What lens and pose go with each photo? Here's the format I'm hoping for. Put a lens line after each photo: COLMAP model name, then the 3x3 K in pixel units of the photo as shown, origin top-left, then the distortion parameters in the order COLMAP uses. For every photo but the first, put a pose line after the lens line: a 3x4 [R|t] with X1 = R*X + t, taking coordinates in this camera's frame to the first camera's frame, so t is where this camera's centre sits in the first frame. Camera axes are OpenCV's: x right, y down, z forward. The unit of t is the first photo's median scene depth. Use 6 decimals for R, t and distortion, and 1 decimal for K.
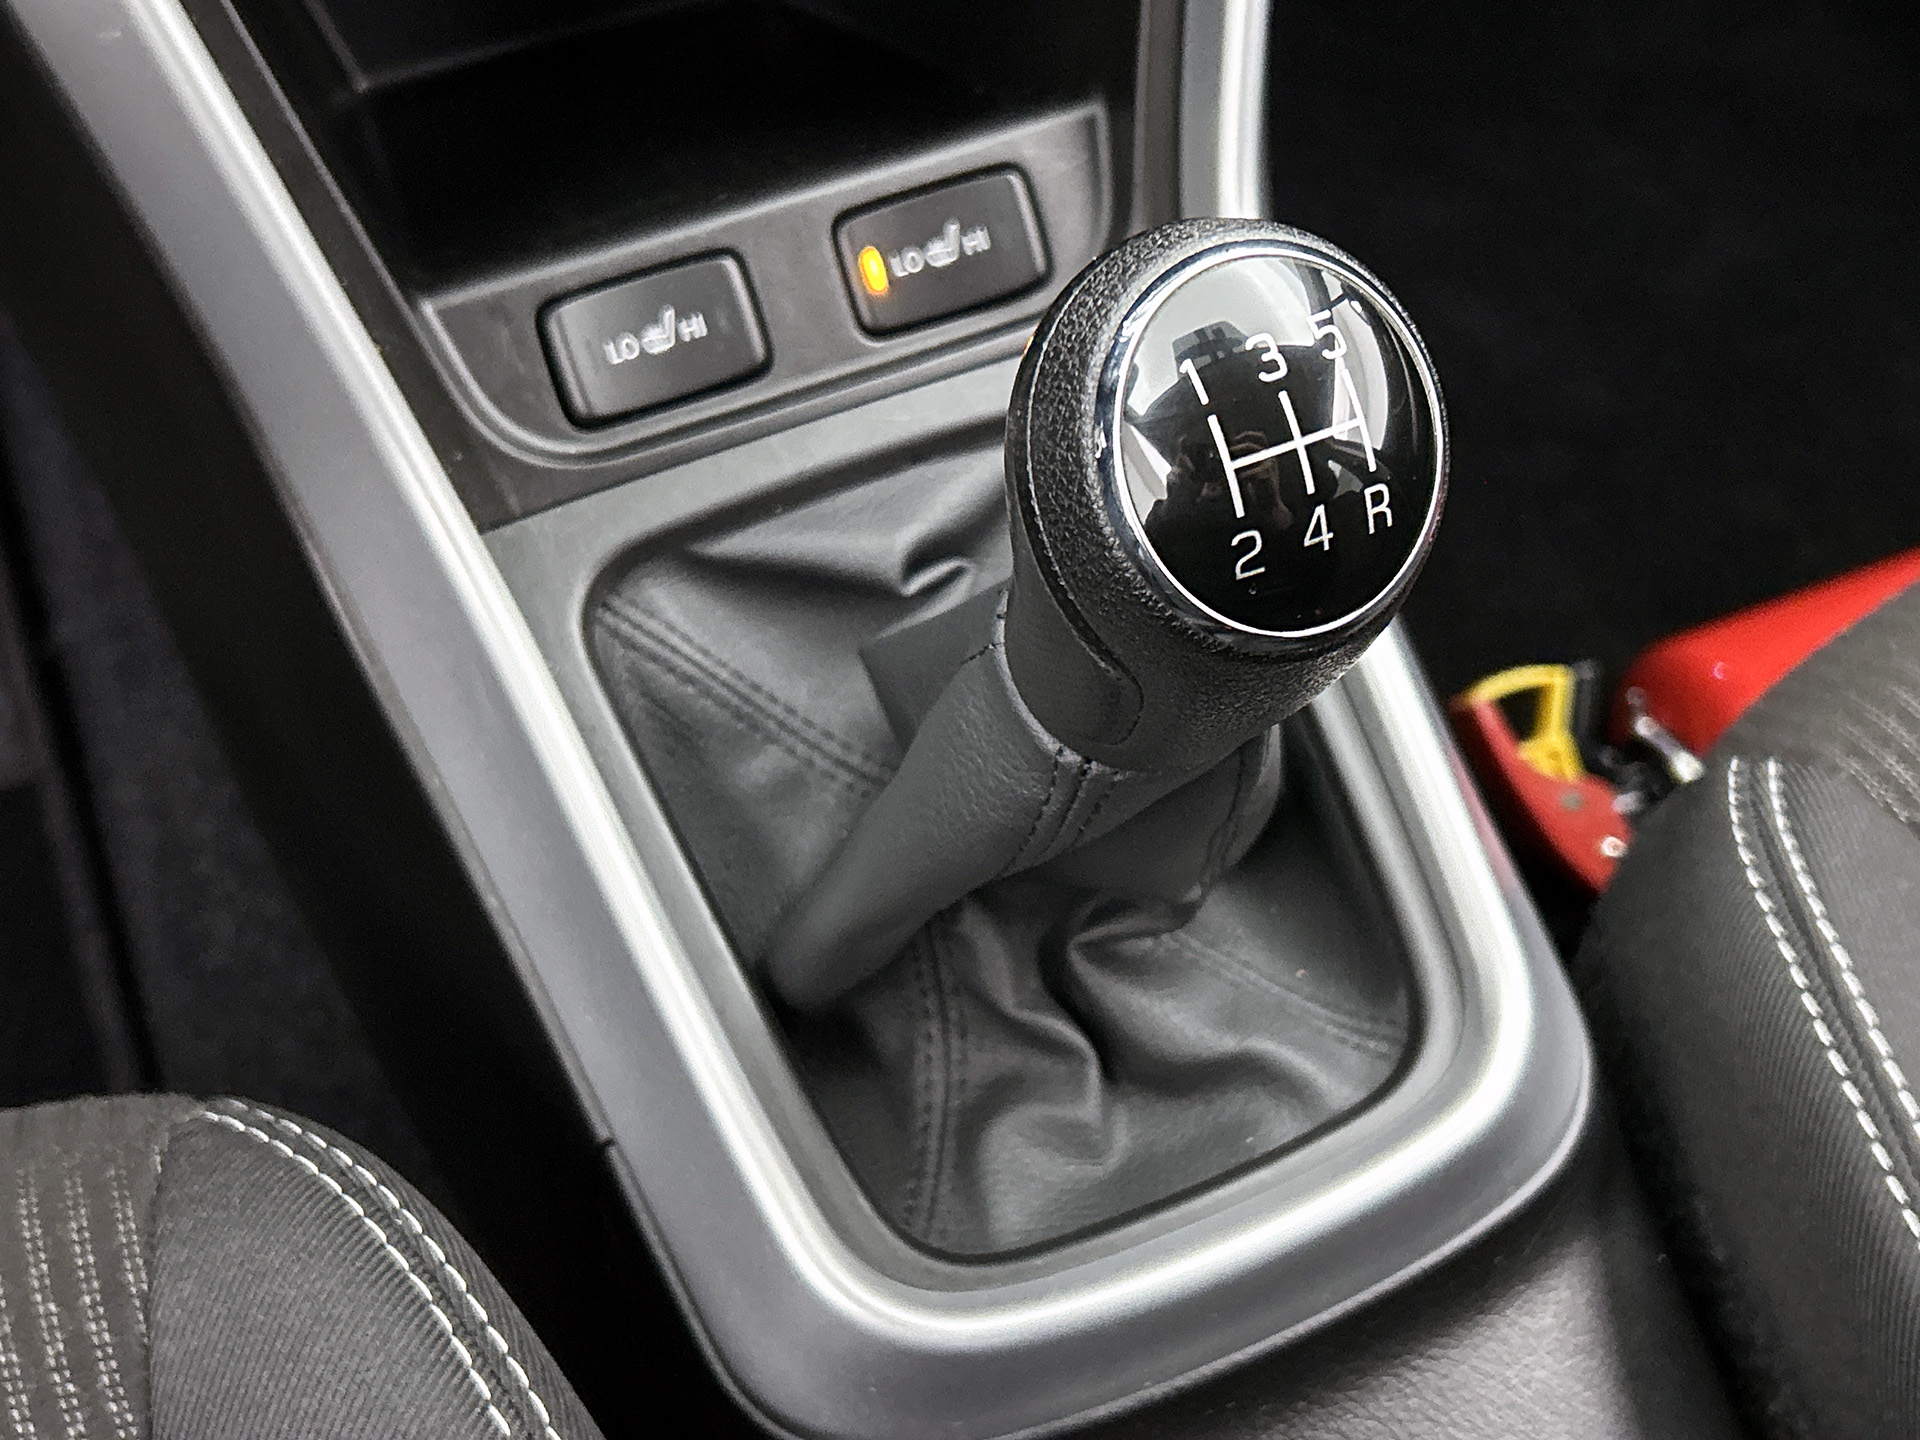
lens RADIAL K [[2323.2, 0, 944.5], [0, 2323.2, 723.0], [0, 0, 1]] dist [0.207449, -0.718698]
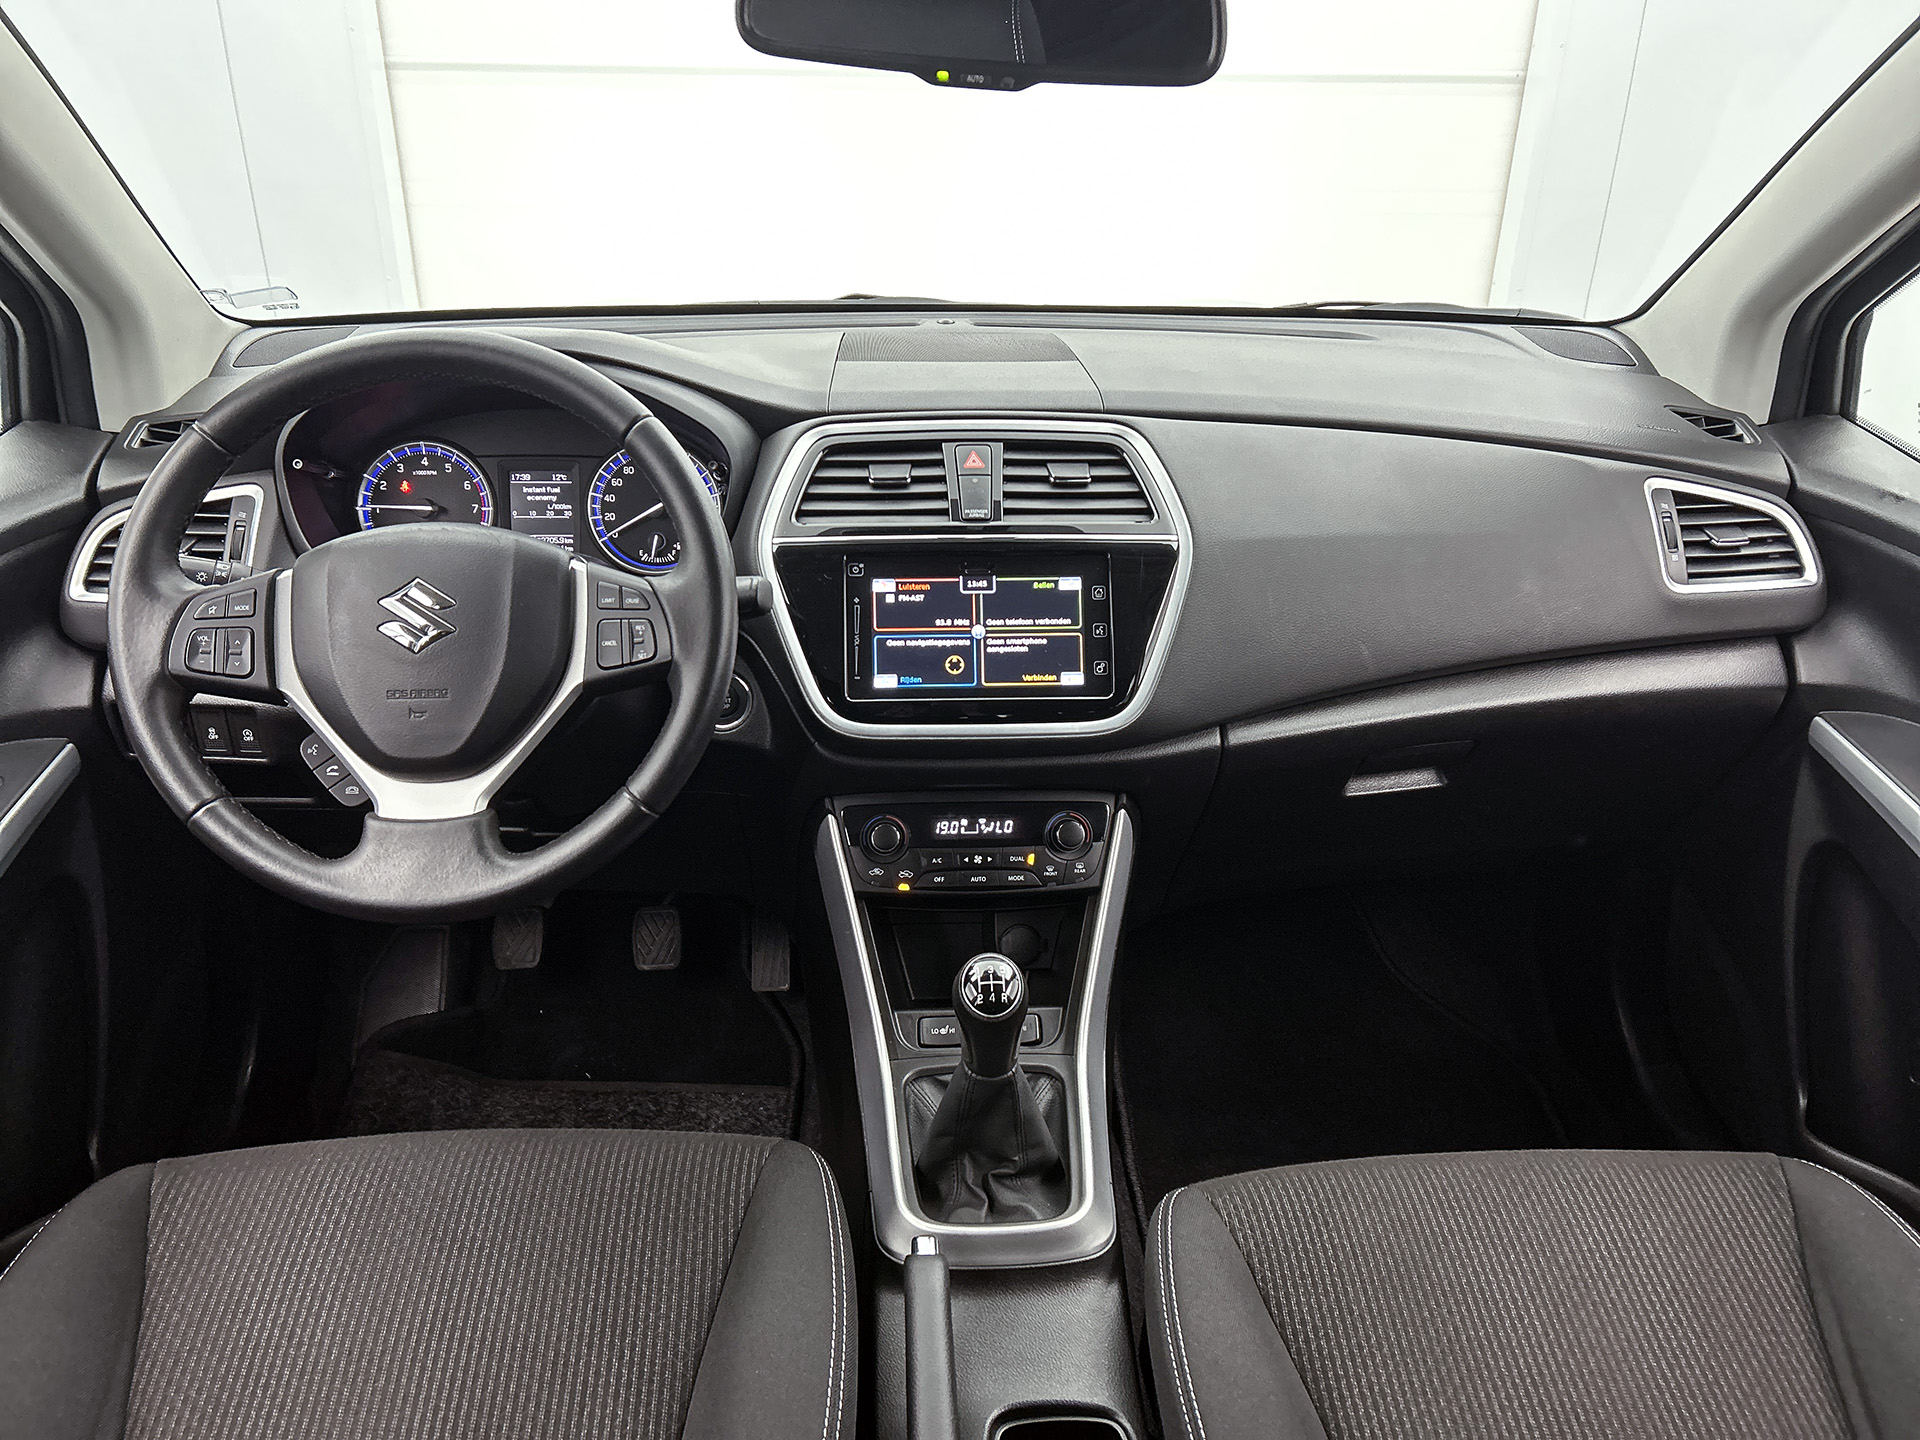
lens RADIAL K [[1486.6, 0, 960.0], [0, 1486.6, 720.0], [0, 0, 1]] dist [0.086590, -0.075017]
pose [[0.929461, 0.084714, -0.359062, 0.892988], [-0.289499, 0.770768, -0.567544, 1.001079], [0.228674, 0.631459, 0.740924, -1.476098]]
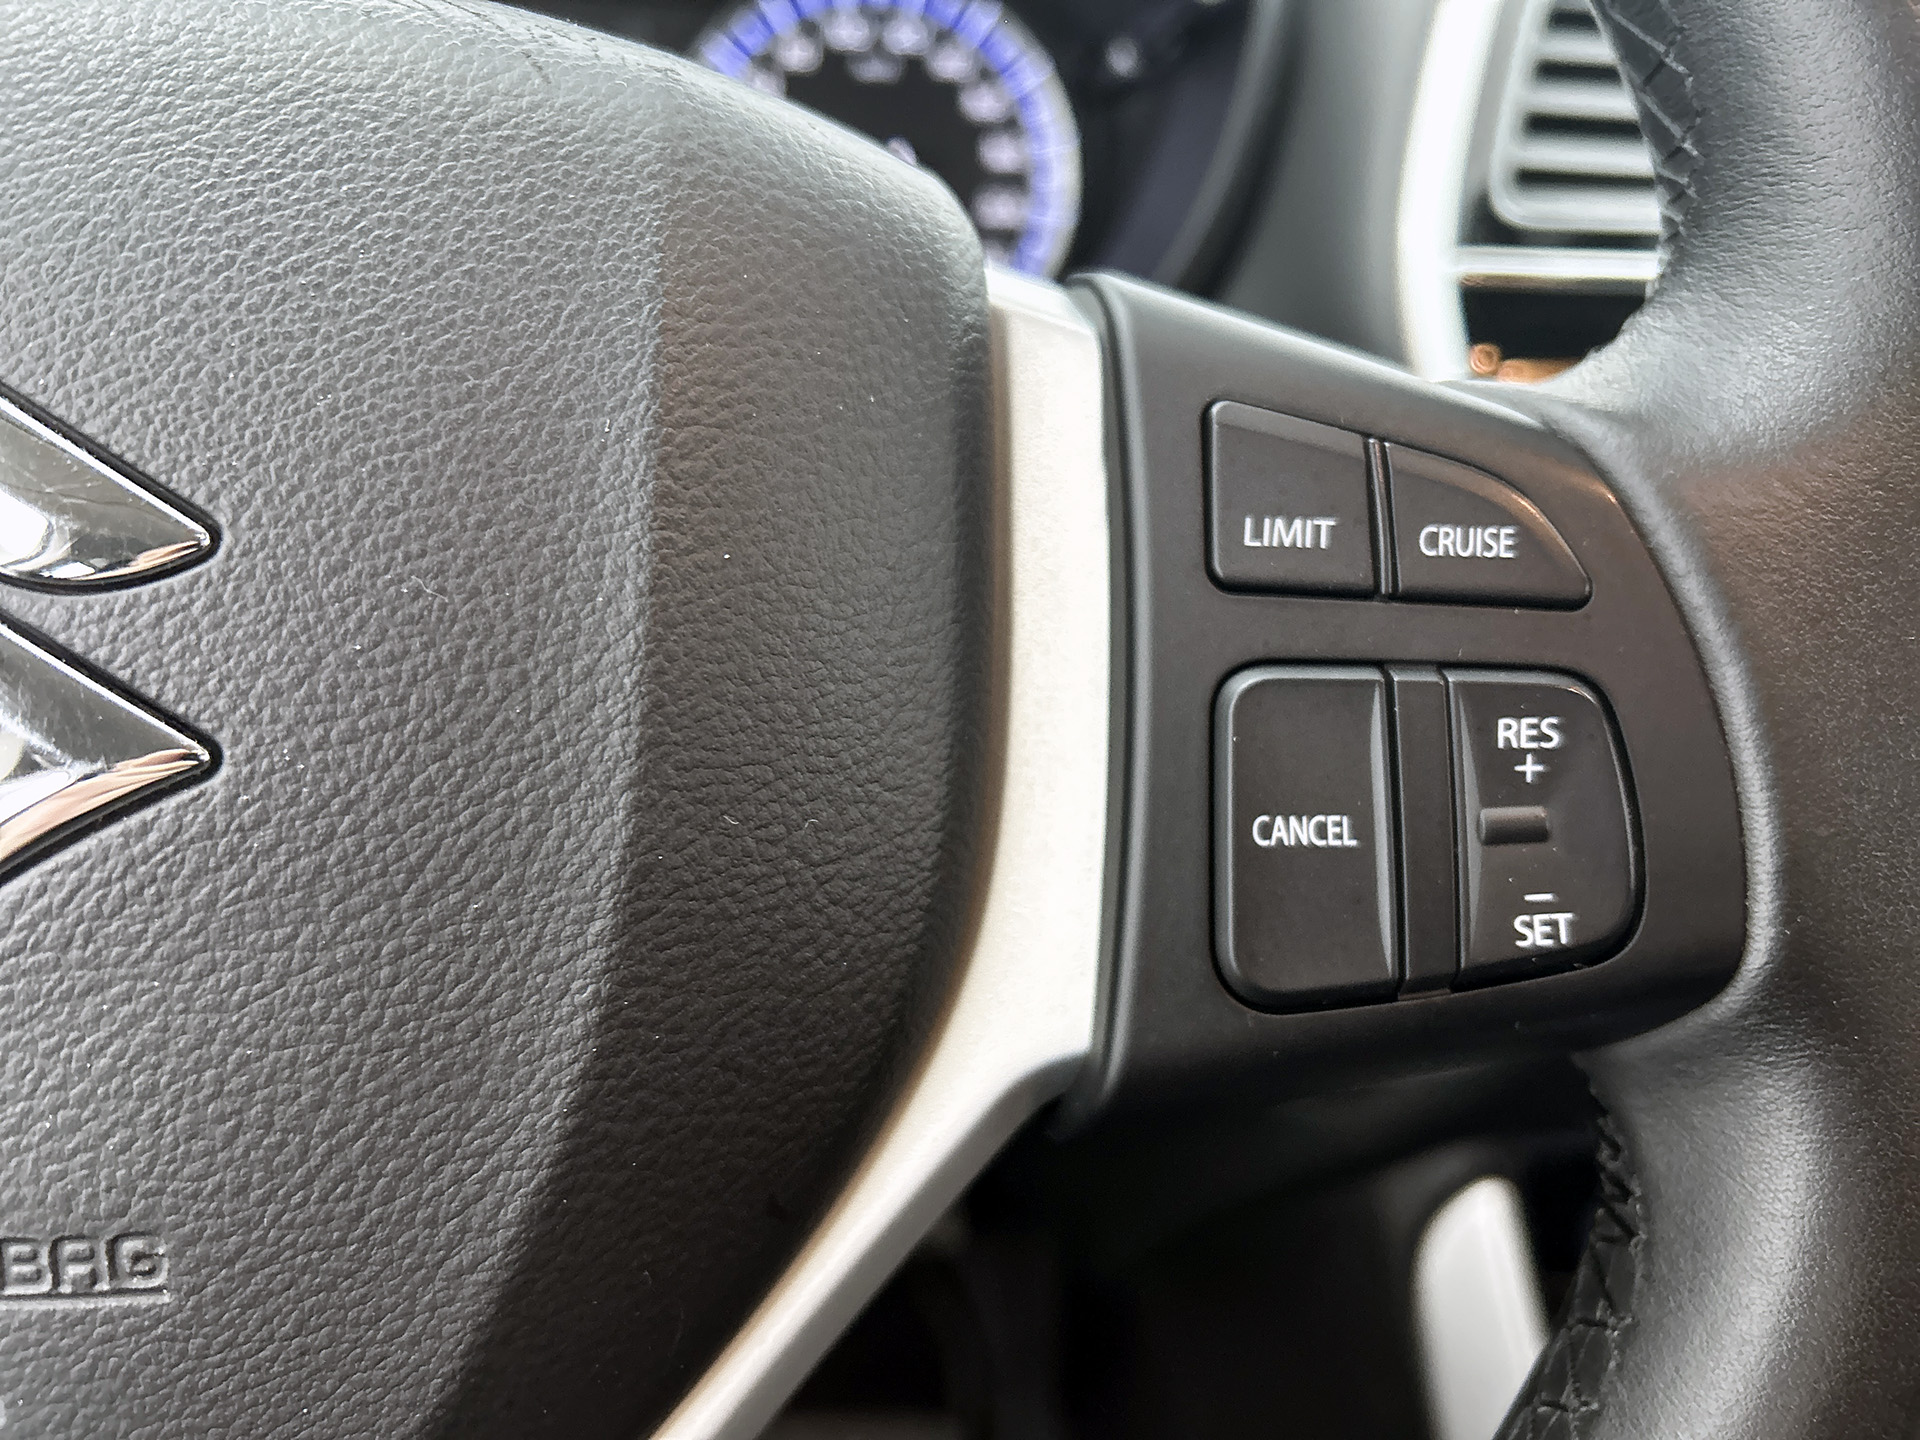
lens RADIAL K [[1479.4, 0, 970.7], [0, 1479.4, 731.9], [0, 0, 1]] dist [0.079198, -0.106262]
pose [[0.957804, 0.142970, -0.249342, -0.481075], [-0.254303, 0.825818, -0.503344, -0.106568], [0.133948, 0.545513, 0.827329, -0.226333]]
